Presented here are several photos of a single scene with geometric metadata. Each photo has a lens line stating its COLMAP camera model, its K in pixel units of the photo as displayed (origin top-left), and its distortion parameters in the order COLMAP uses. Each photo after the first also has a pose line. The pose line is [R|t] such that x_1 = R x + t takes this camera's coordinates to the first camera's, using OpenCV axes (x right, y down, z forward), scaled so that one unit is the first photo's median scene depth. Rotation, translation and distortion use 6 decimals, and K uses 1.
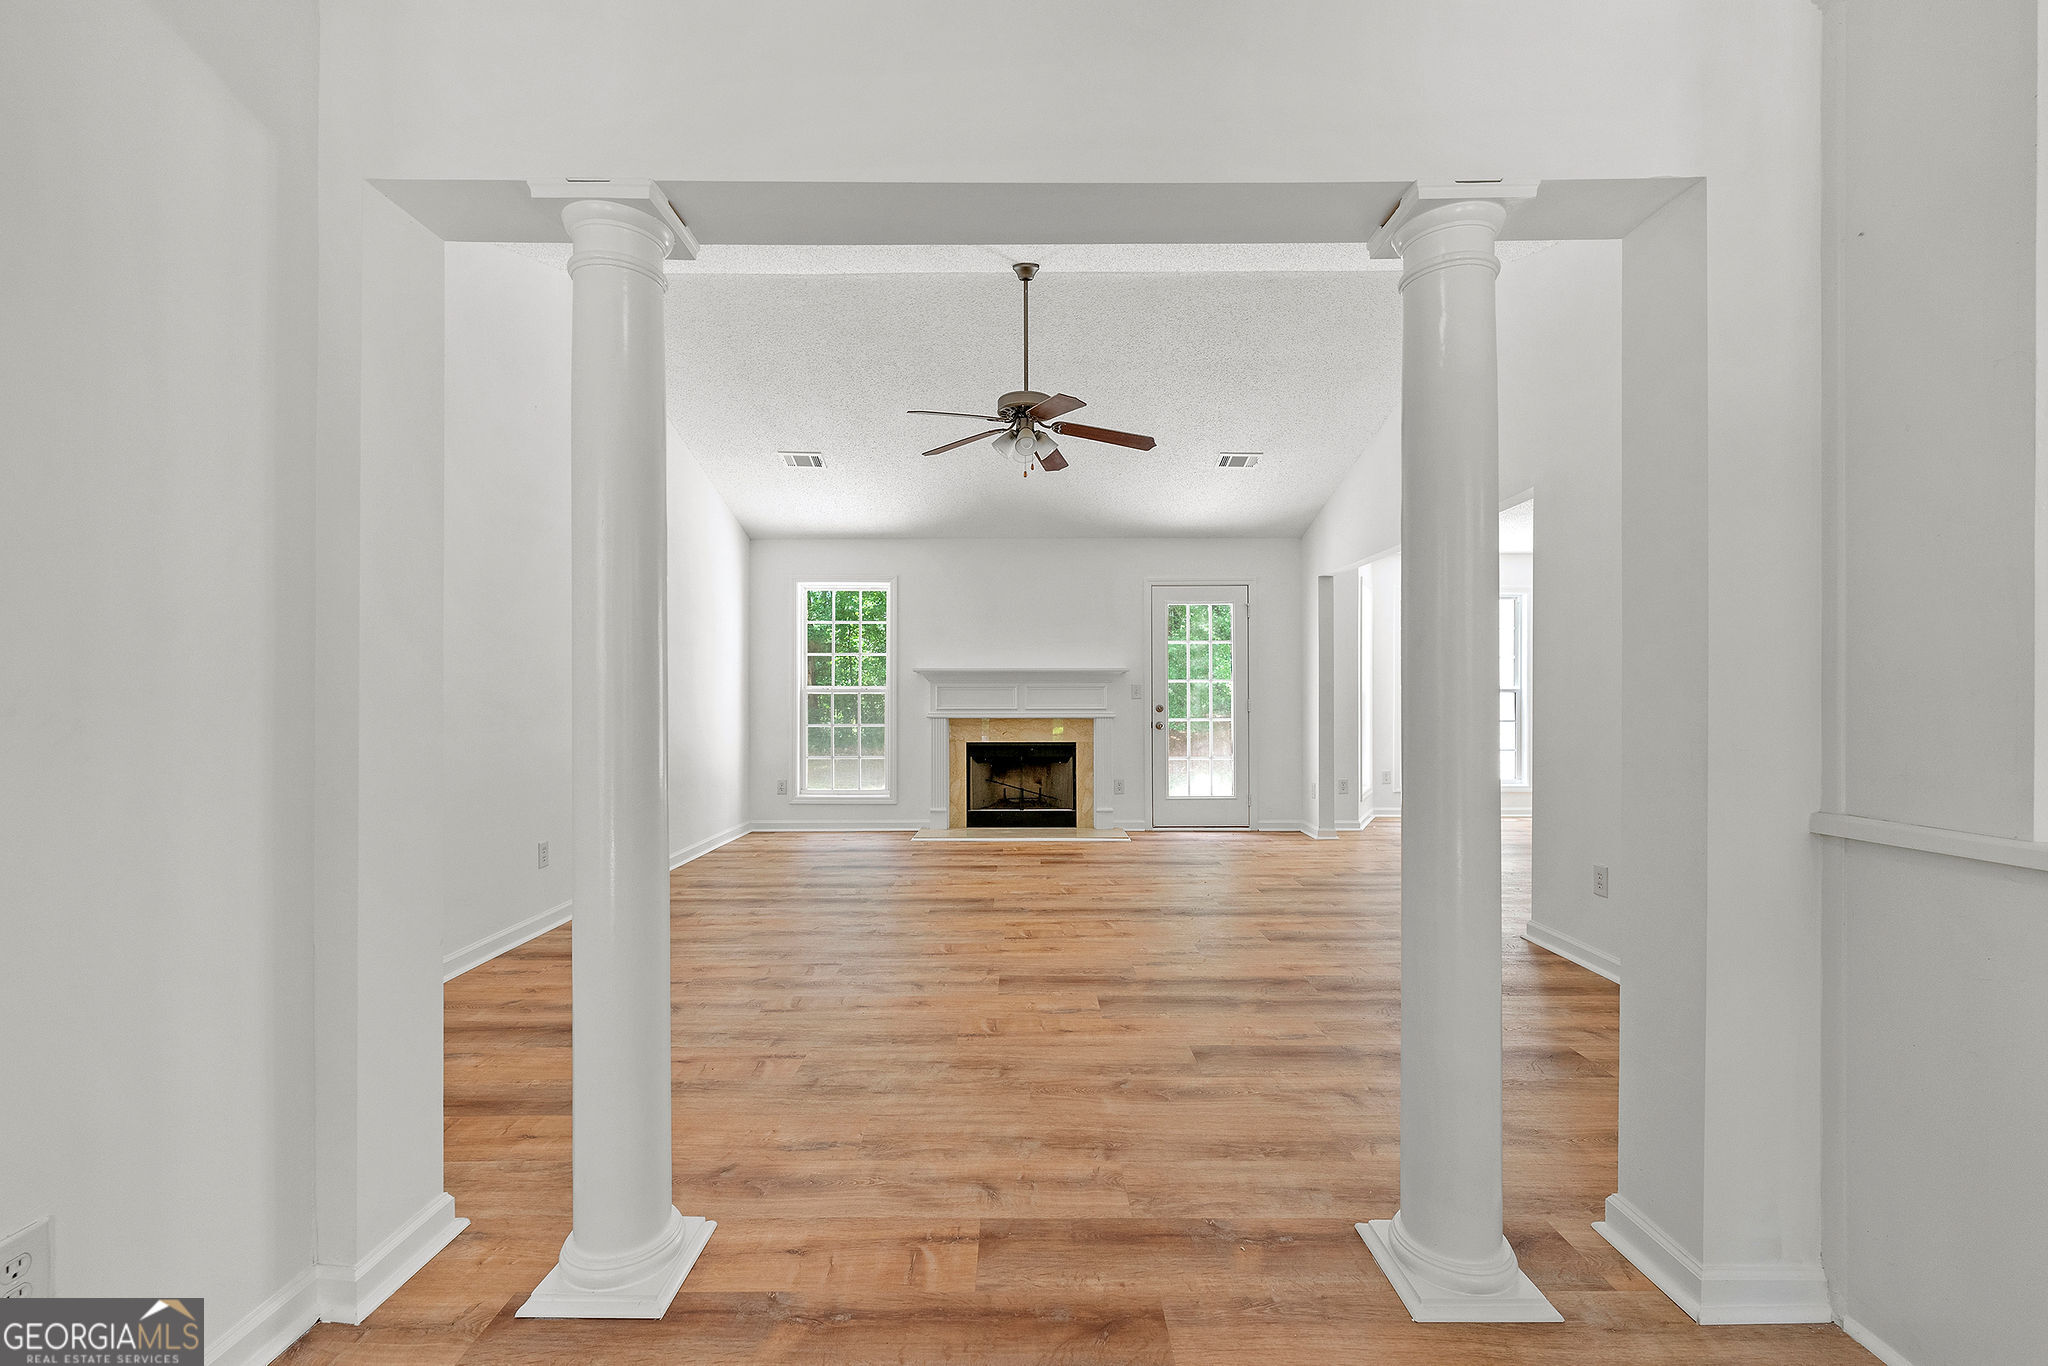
lens RADIAL K [[833.3, 0, 1024.4], [0, 833.3, 694.8], [0, 0, 1]] dist [-0.002135, -0.000386]
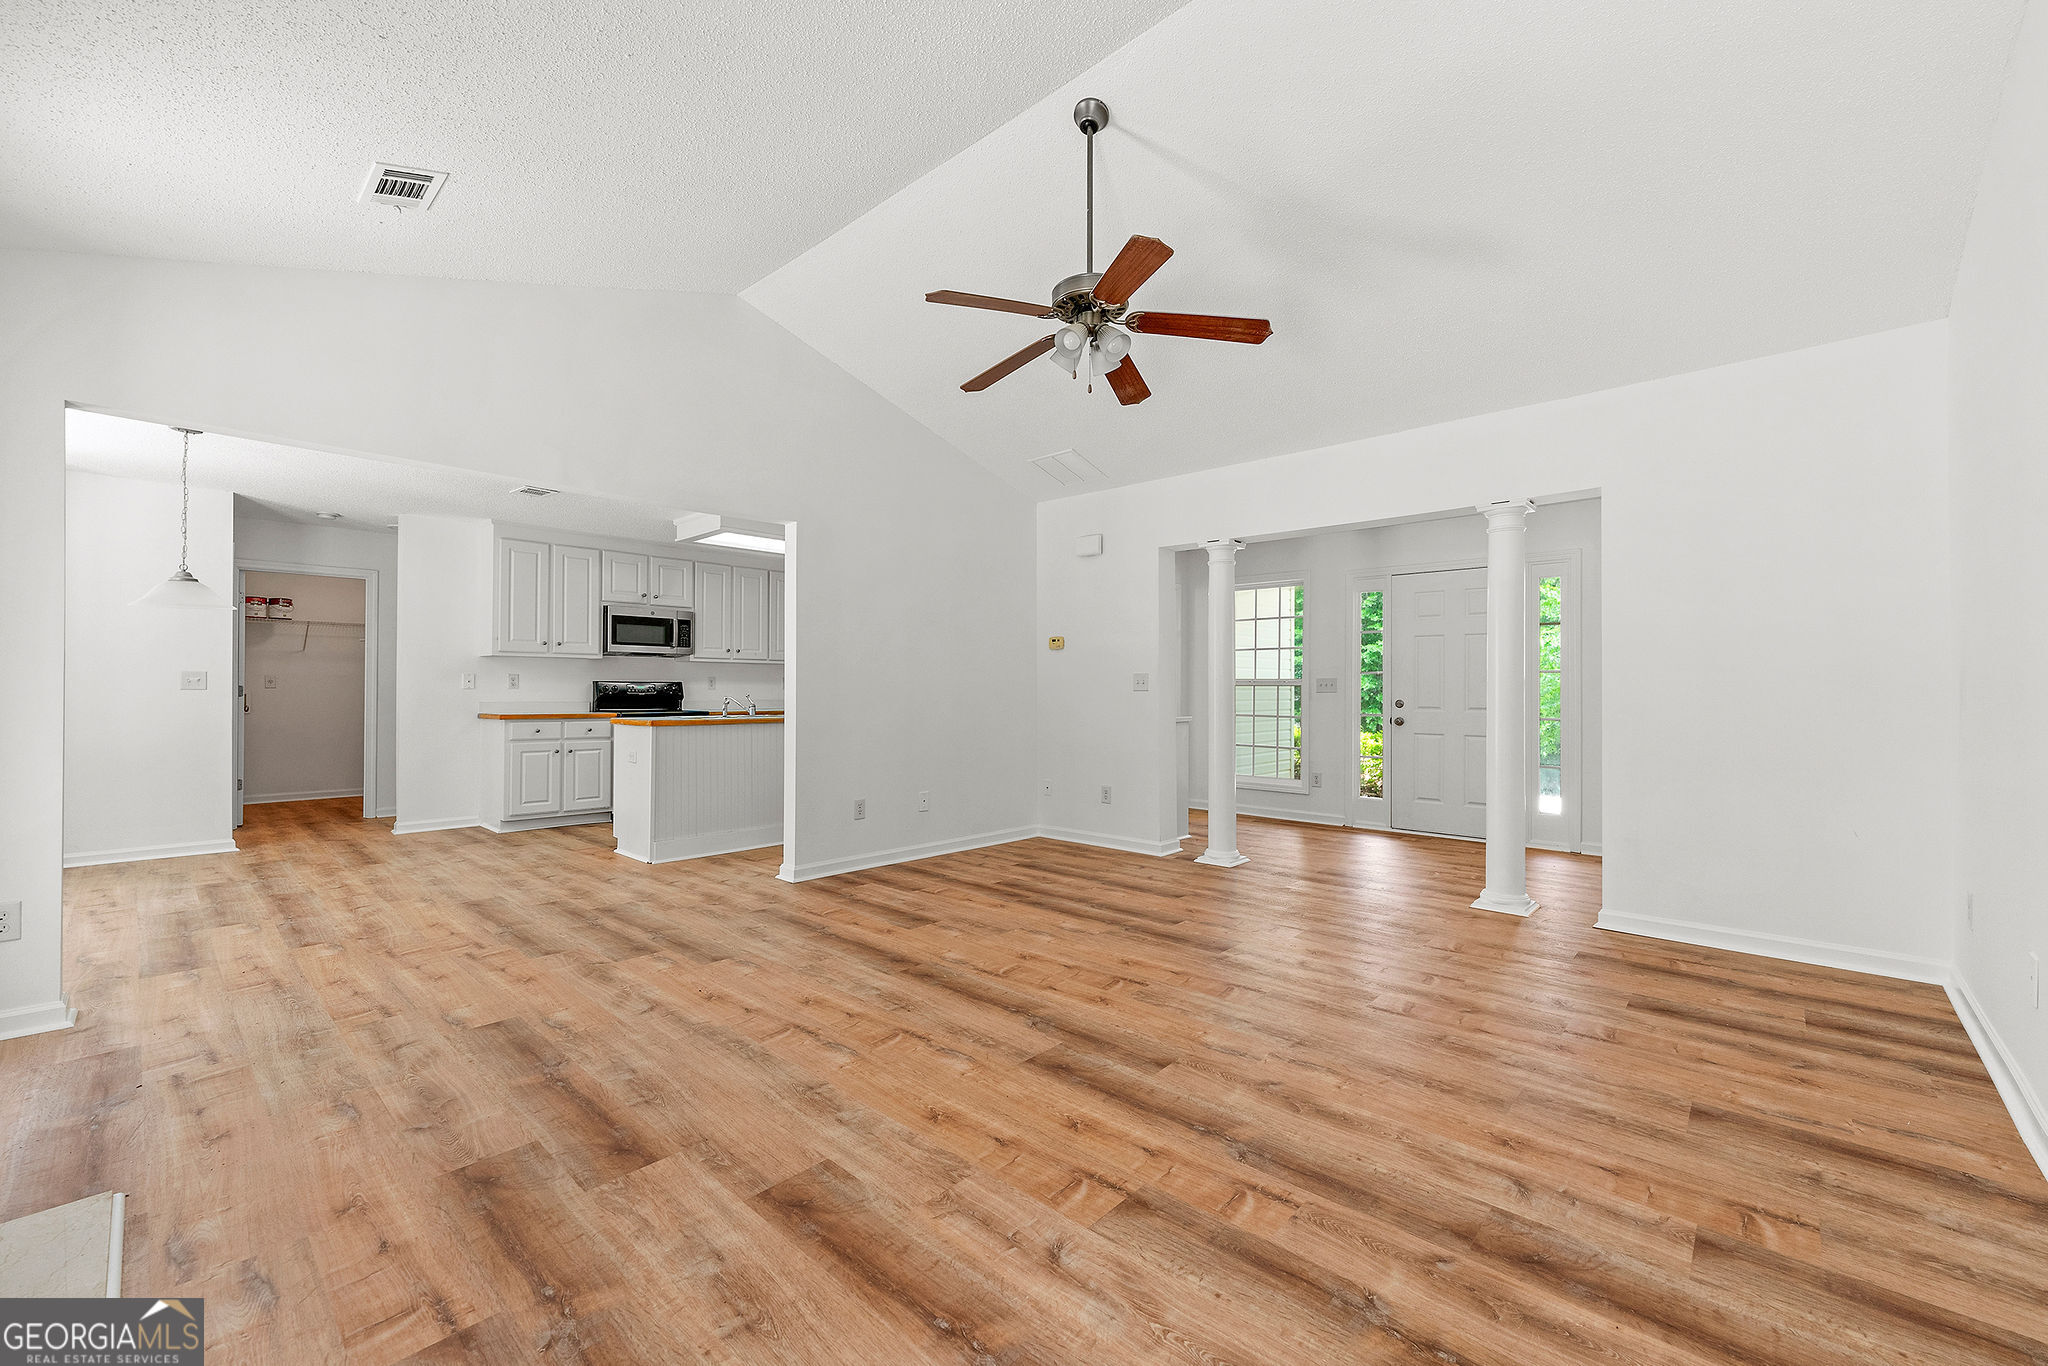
lens RADIAL K [[823.0, 0, 1018.4], [0, 823.0, 683.8], [0, 0, 1]] dist [-0.000176, 0.000058]
pose [[-0.732062, 0.002258, 0.681234, -0.442987], [-0.003370, 0.999970, -0.006936, 0.003434], [-0.681229, -0.007373, -0.732033, 1.551494]]
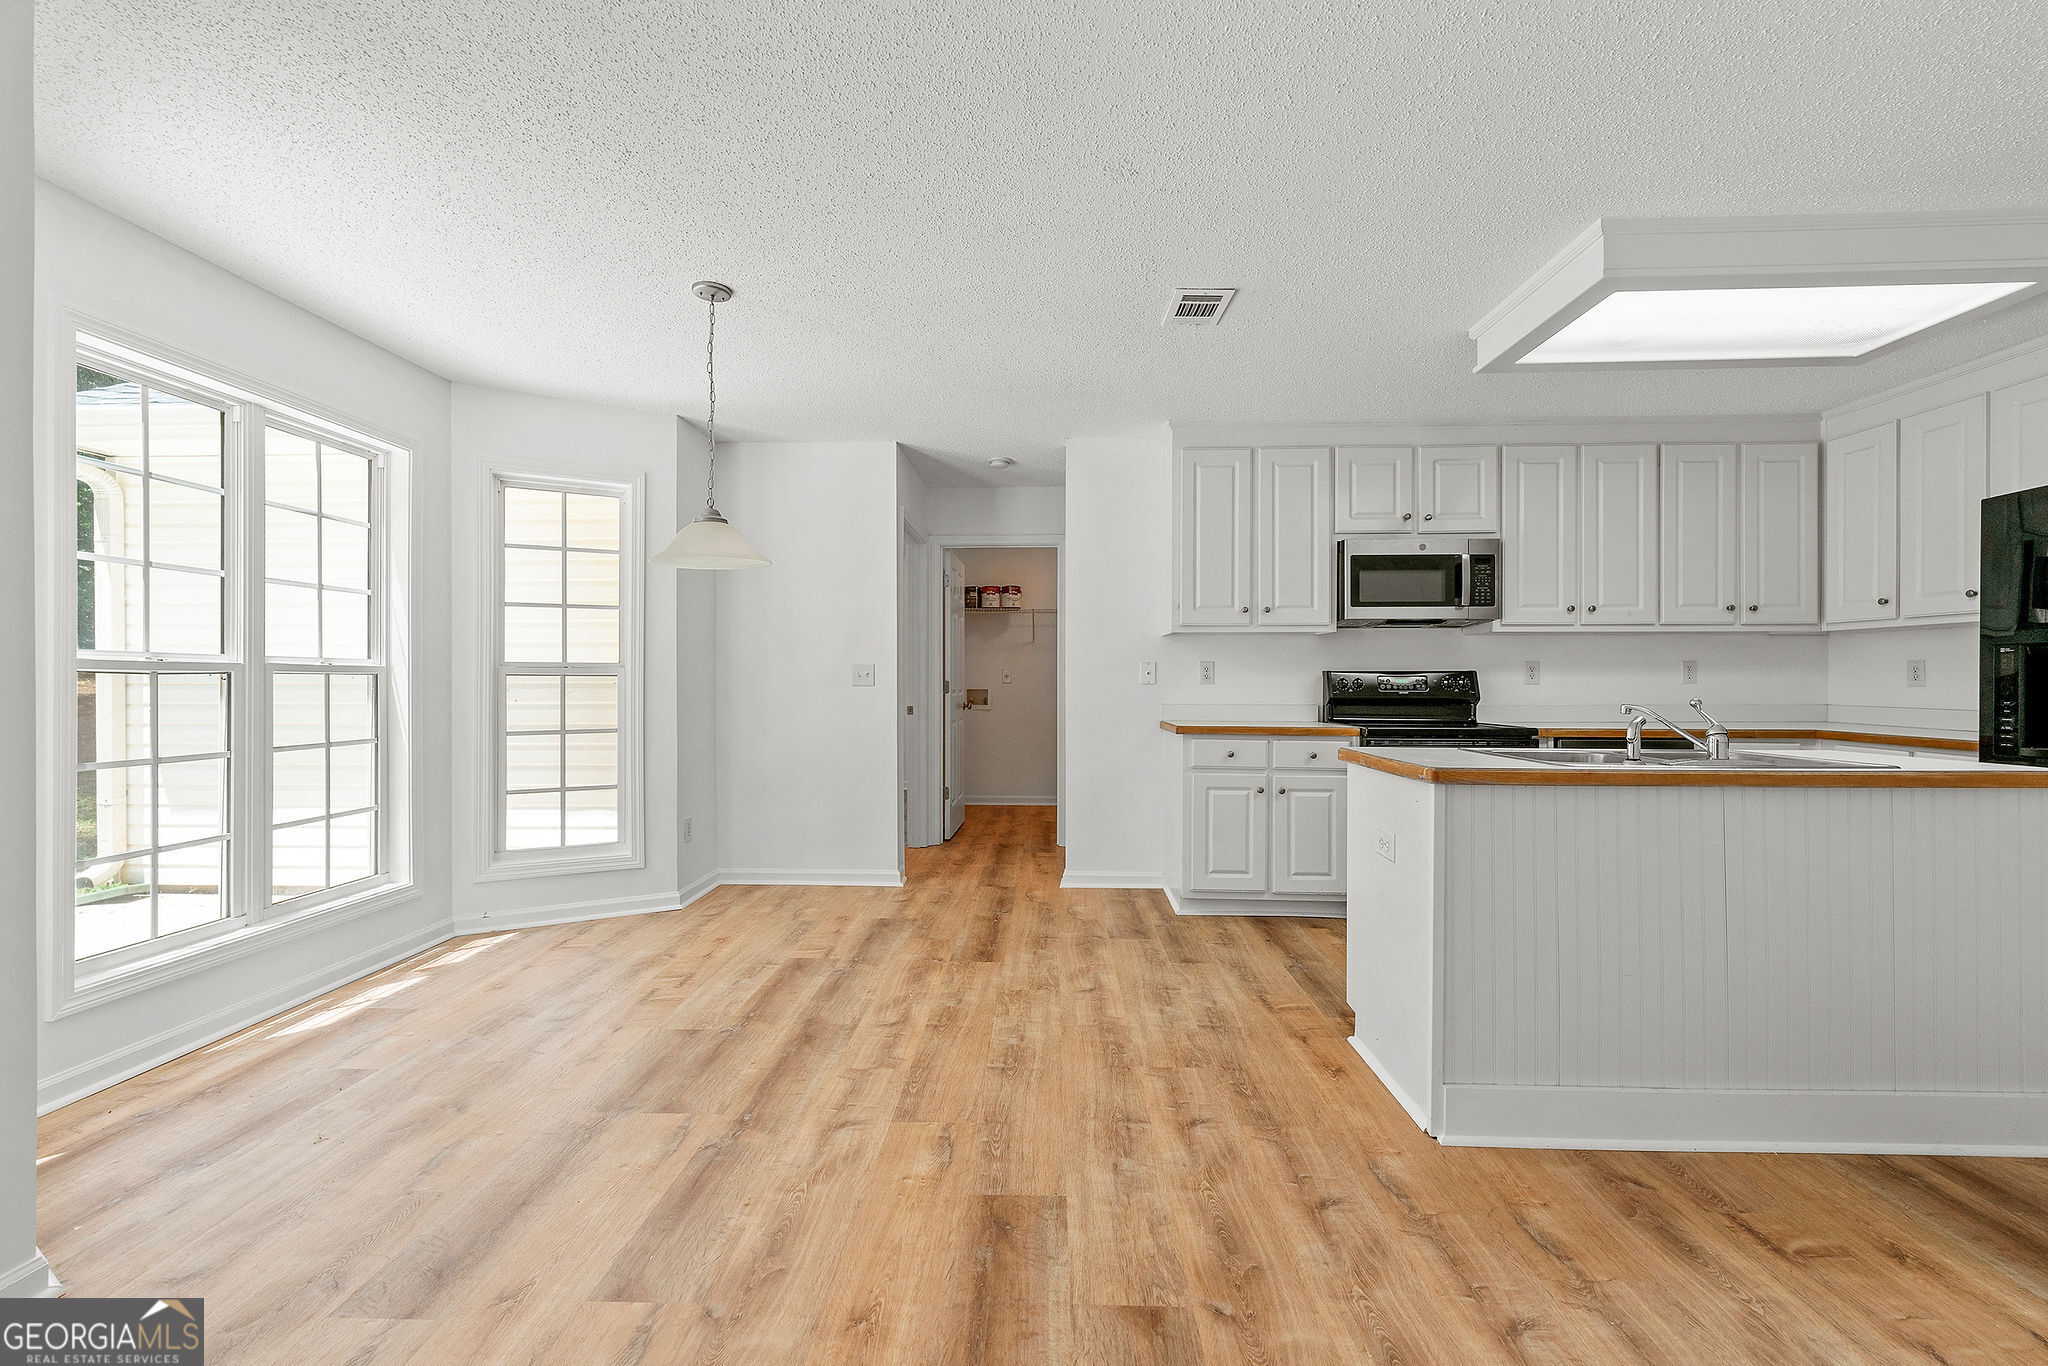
lens RADIAL K [[827.4, 0, 1019.7], [0, 827.4, 681.7], [0, 0, 1]] dist [-0.000603, -0.000267]
pose [[0.038787, -0.000225, 0.999247, 0.328583], [-0.000228, 1.000000, 0.000234, 0.002217], [-0.999247, -0.000237, 0.038787, 1.236891]]
